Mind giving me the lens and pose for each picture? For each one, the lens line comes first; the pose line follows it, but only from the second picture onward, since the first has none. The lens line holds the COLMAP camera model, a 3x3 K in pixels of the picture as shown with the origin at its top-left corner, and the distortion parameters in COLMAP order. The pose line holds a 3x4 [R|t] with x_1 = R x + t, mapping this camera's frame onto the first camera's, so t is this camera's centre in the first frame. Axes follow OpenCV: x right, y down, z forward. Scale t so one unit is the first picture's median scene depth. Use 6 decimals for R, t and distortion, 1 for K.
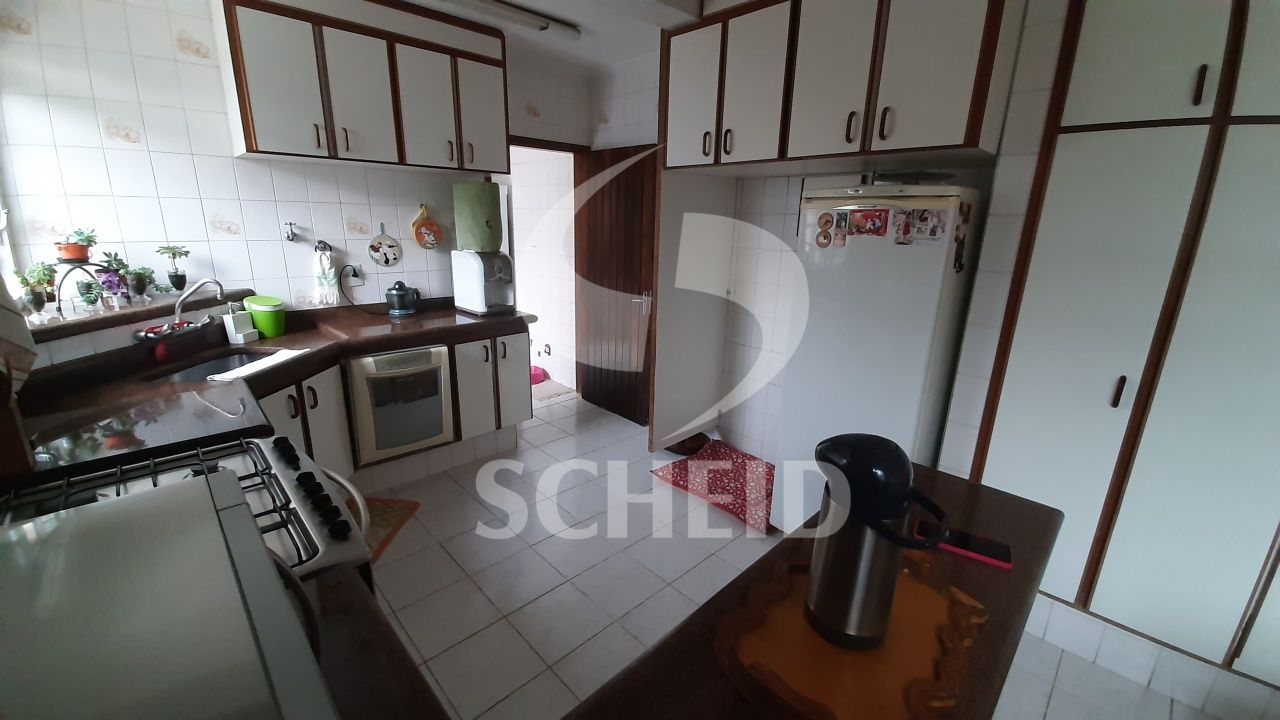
lens RADIAL K [[501.1, 0, 640.1], [0, 501.1, 354.9], [0, 0, 1]] dist [-0.001758, -0.000248]
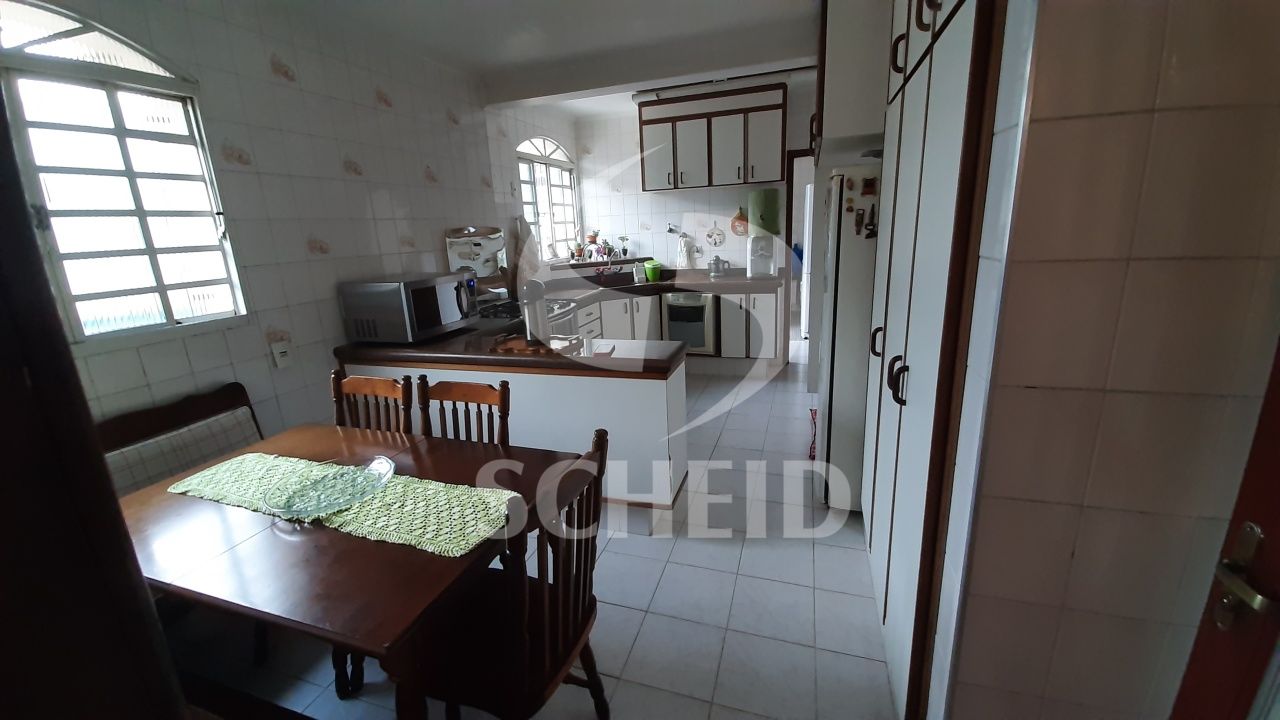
lens RADIAL K [[501.1, 0, 637.6], [0, 501.1, 354.7], [0, 0, 1]] dist [-0.001758, -0.000248]
pose [[0.455087, 0.181857, -0.871679, 0.990320], [-0.175510, 0.978038, 0.112416, 0.036351], [0.872979, 0.101830, 0.477011, 0.015396]]
